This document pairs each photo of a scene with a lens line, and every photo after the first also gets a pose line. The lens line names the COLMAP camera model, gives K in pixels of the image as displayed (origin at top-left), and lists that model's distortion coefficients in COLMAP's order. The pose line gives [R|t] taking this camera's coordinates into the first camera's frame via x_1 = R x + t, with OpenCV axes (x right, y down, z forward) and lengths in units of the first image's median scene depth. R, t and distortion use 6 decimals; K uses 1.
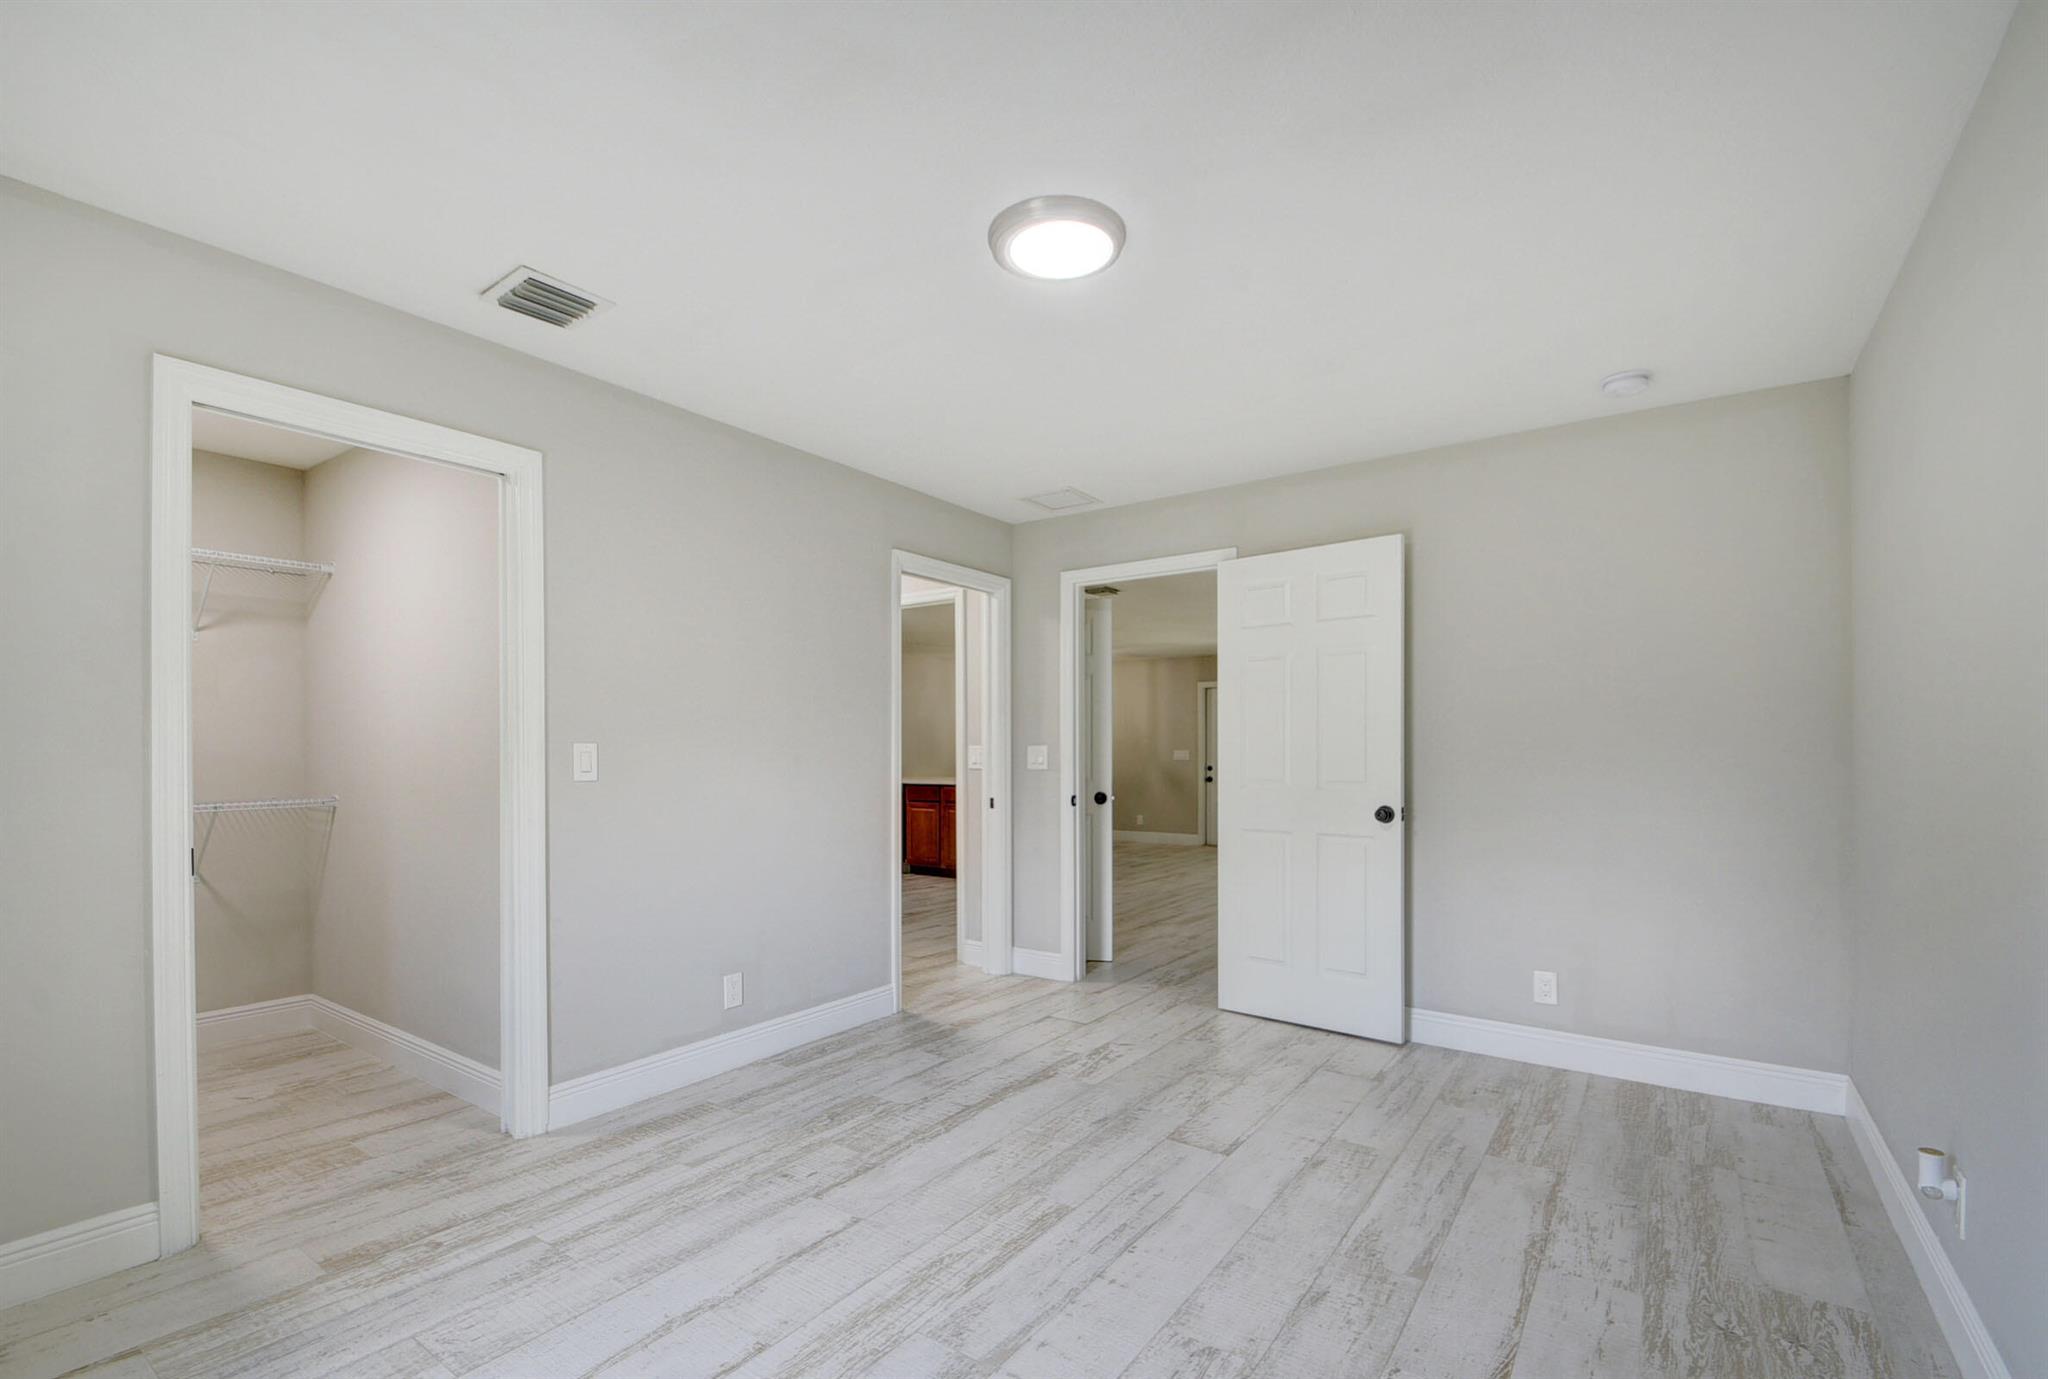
lens RADIAL K [[906.7, 0, 1018.4], [0, 906.7, 753.1], [0, 0, 1]] dist [-0.000111, -0.000018]
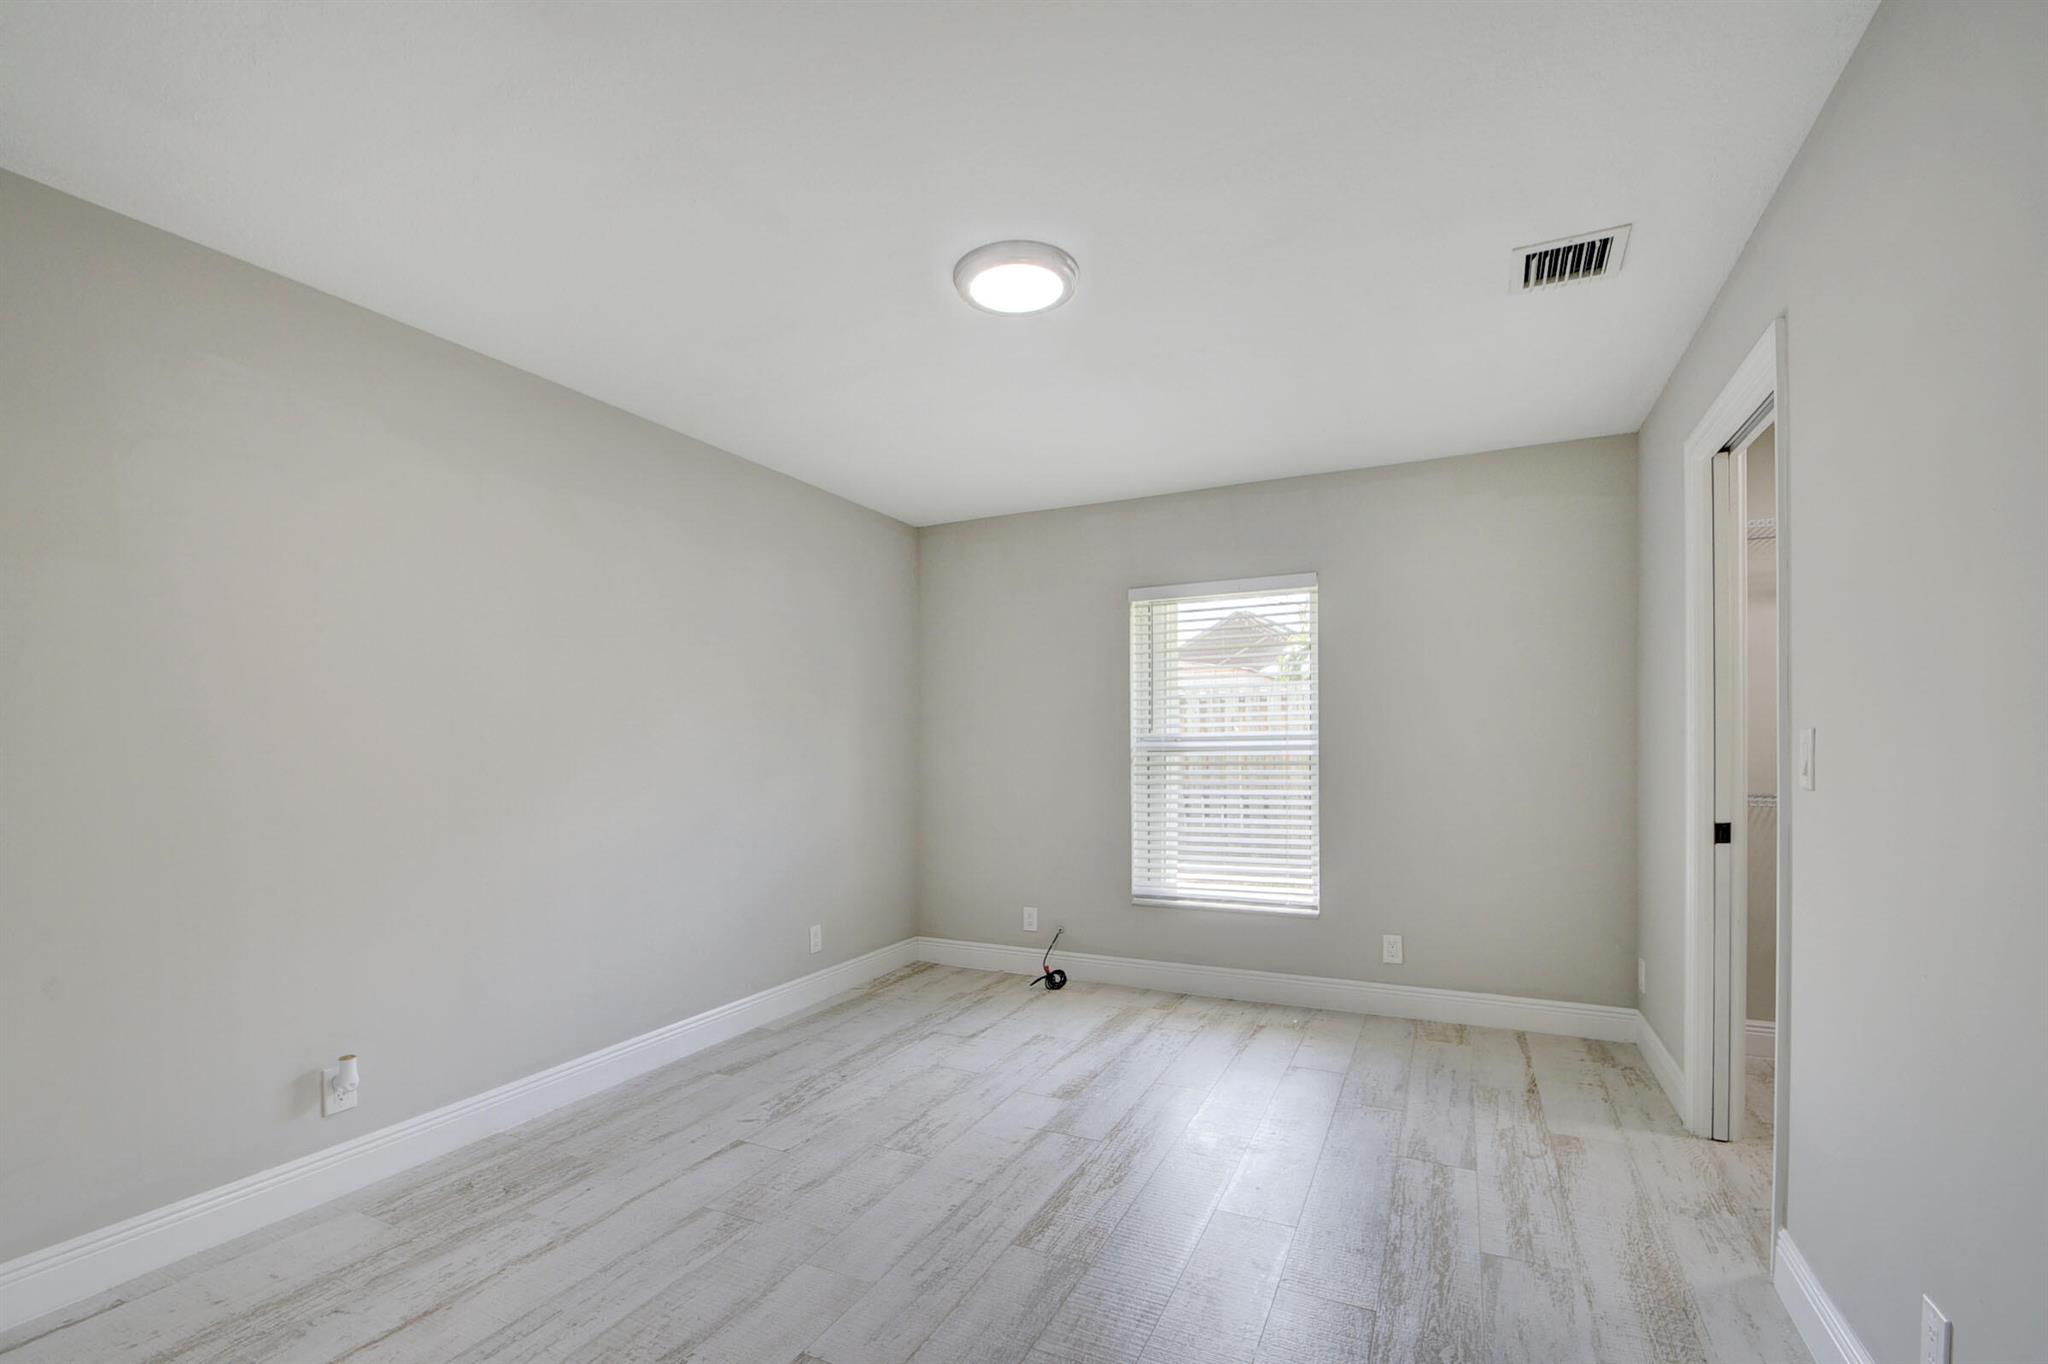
lens RADIAL K [[900.4, 0, 1013.7], [0, 900.4, 752.8], [0, 0, 1]] dist [0.009078, -0.011775]
pose [[-0.987150, 0.007656, -0.159616, 0.219675], [0.006943, 0.999963, 0.005022, -0.002111], [0.159648, 0.003850, -0.987166, 2.062805]]
